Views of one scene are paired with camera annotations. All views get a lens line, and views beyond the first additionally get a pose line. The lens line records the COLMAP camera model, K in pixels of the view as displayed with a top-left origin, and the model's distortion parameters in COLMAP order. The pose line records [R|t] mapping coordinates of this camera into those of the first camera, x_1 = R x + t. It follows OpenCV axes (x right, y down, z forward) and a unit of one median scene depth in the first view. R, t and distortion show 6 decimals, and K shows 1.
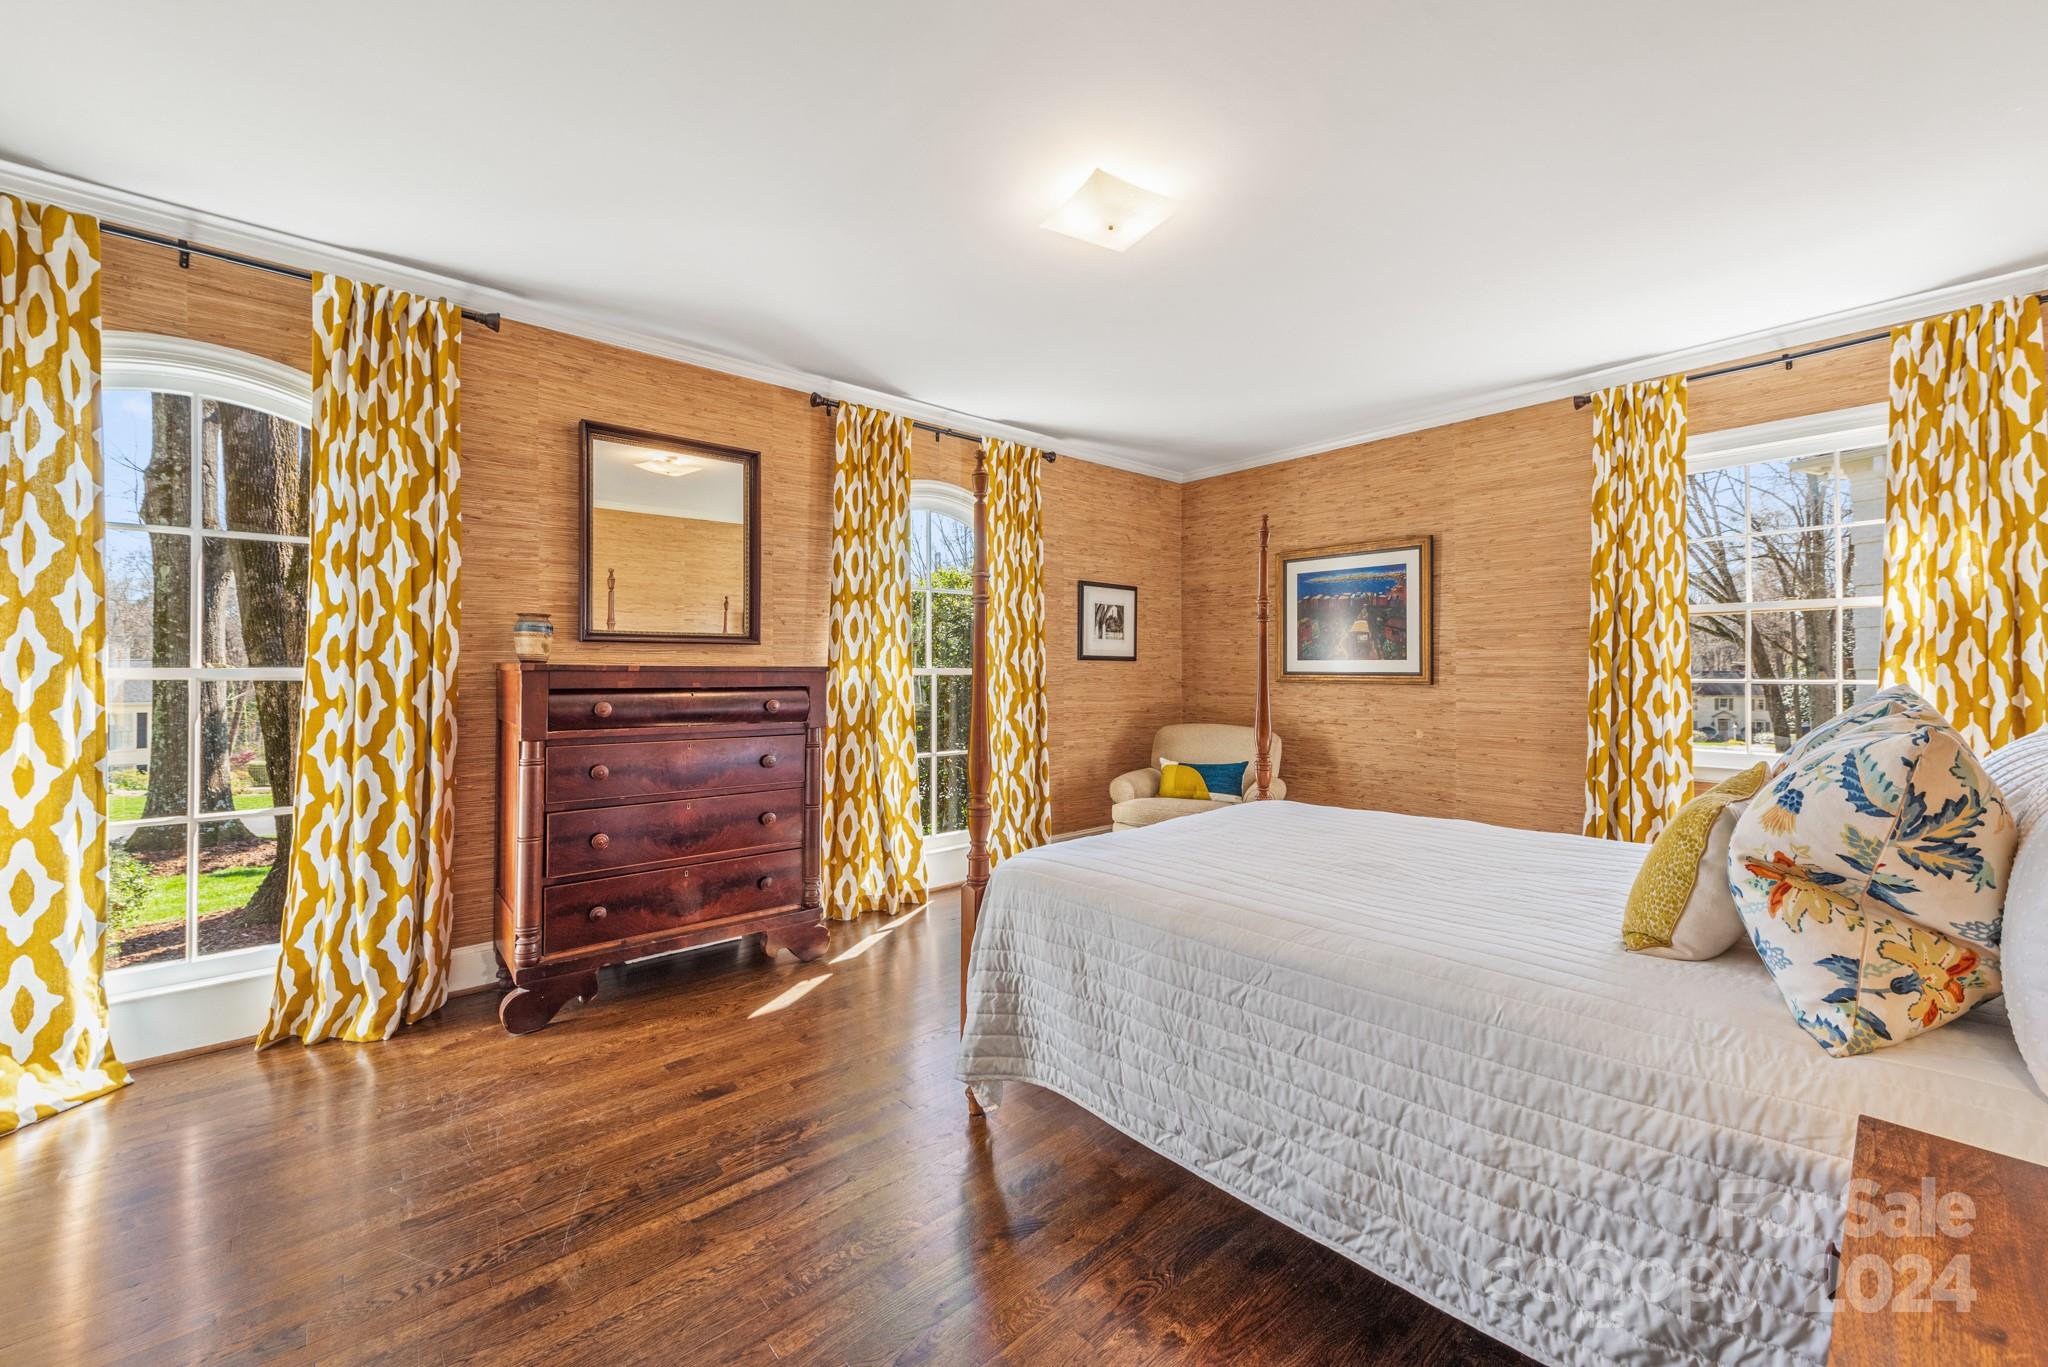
lens RADIAL K [[802.3, 0, 1027.0], [0, 802.3, 666.3], [0, 0, 1]] dist [0.006989, -0.000572]
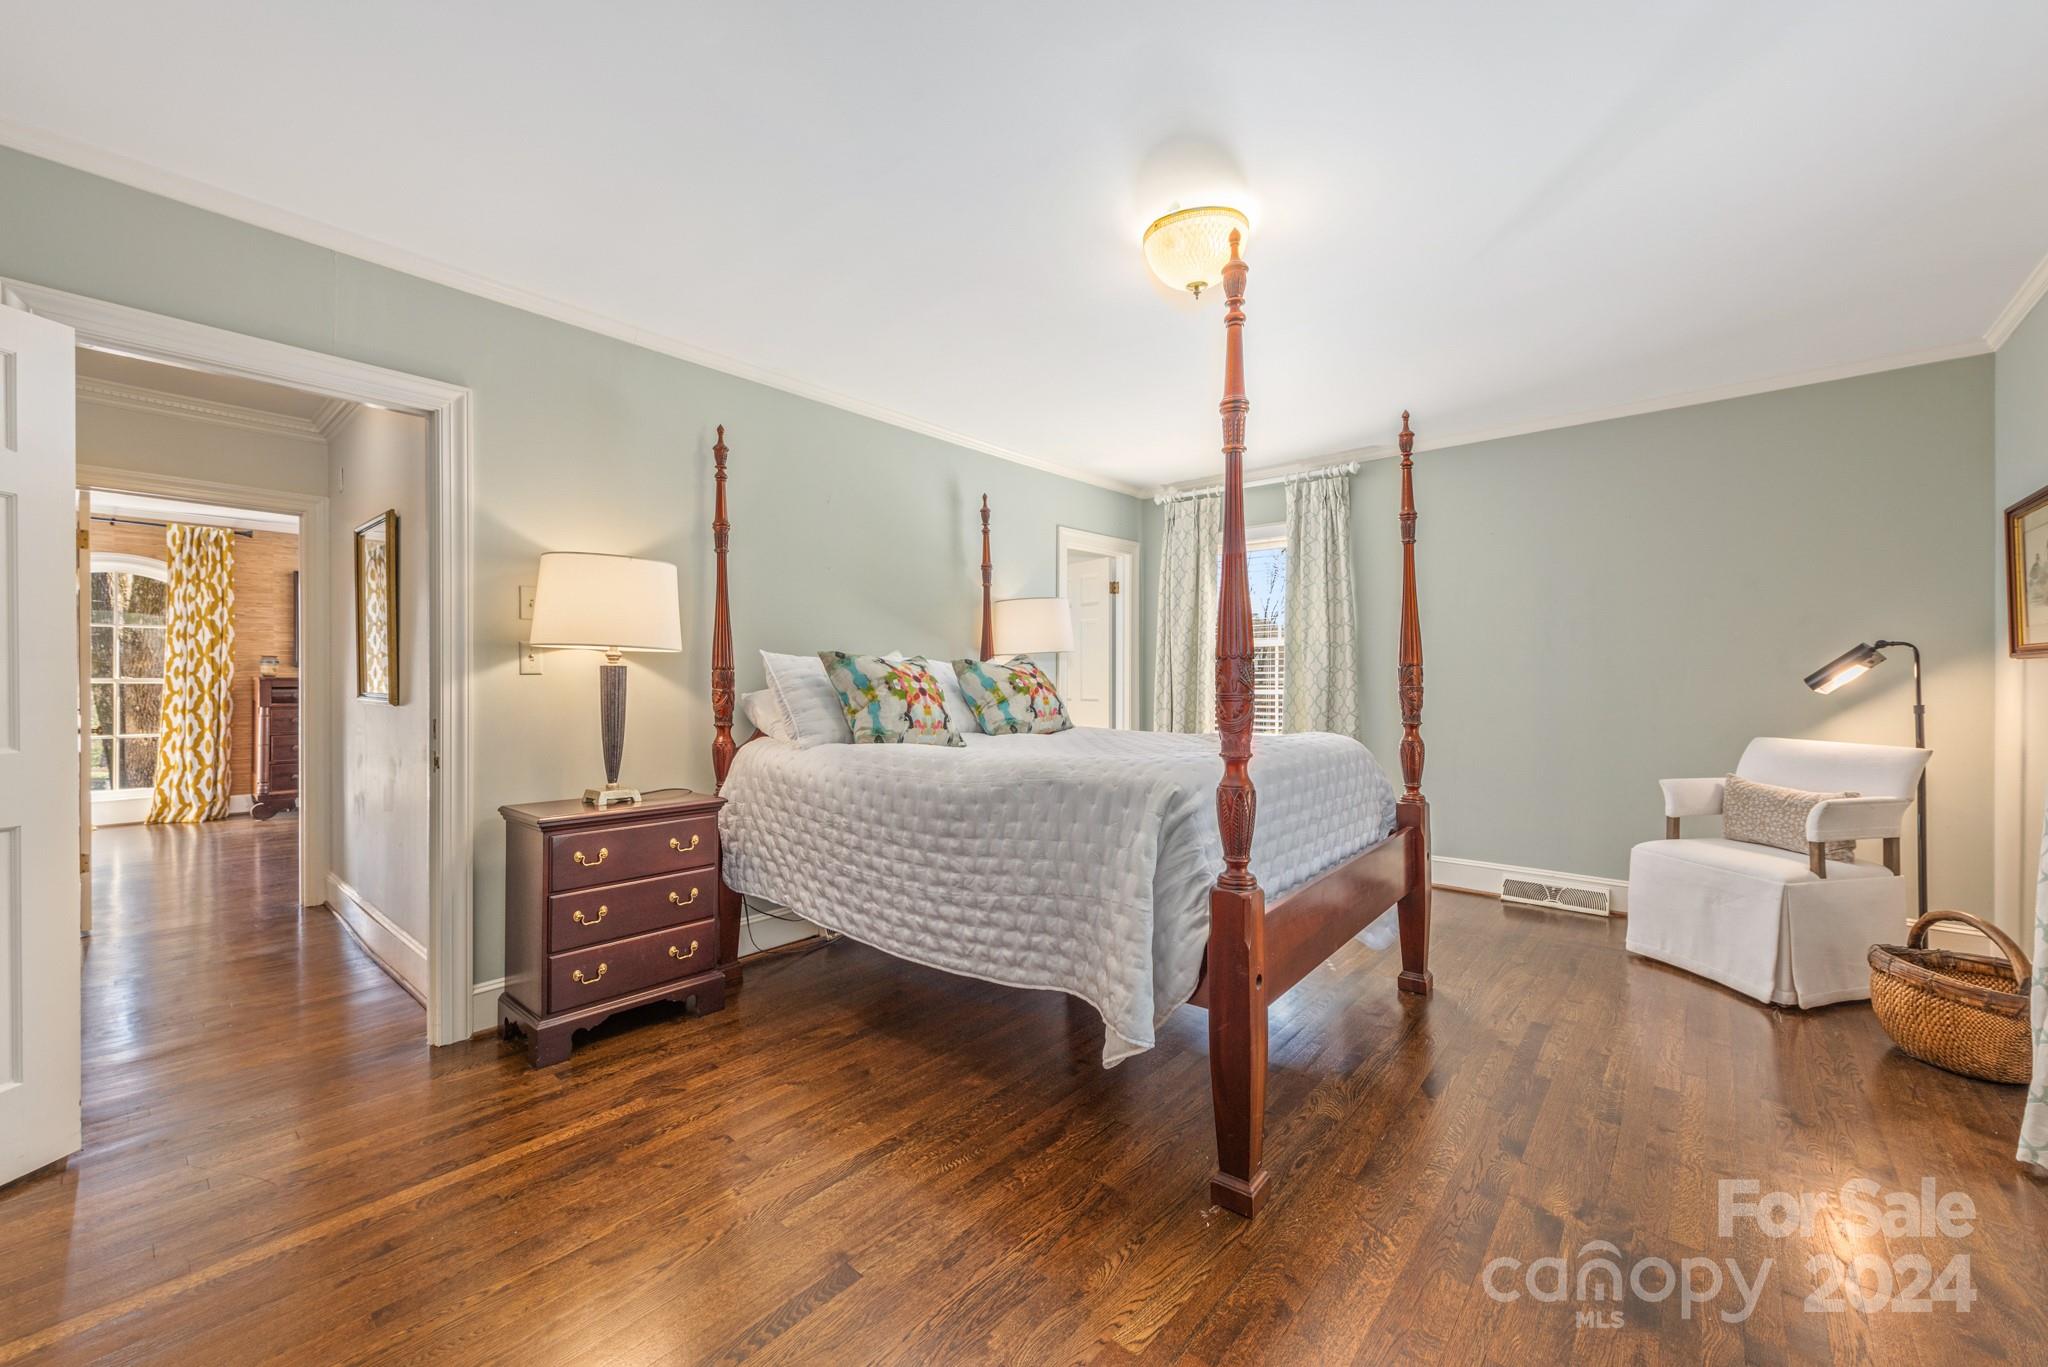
lens RADIAL K [[802.3, 0, 1021.5], [0, 802.3, 682.2], [0, 0, 1]] dist [0.006989, -0.000572]
pose [[0.990938, -0.001730, 0.134312, 1.419371], [0.001383, 0.999995, 0.002677, 0.010681], [-0.134316, -0.002467, 0.990935, -1.858767]]
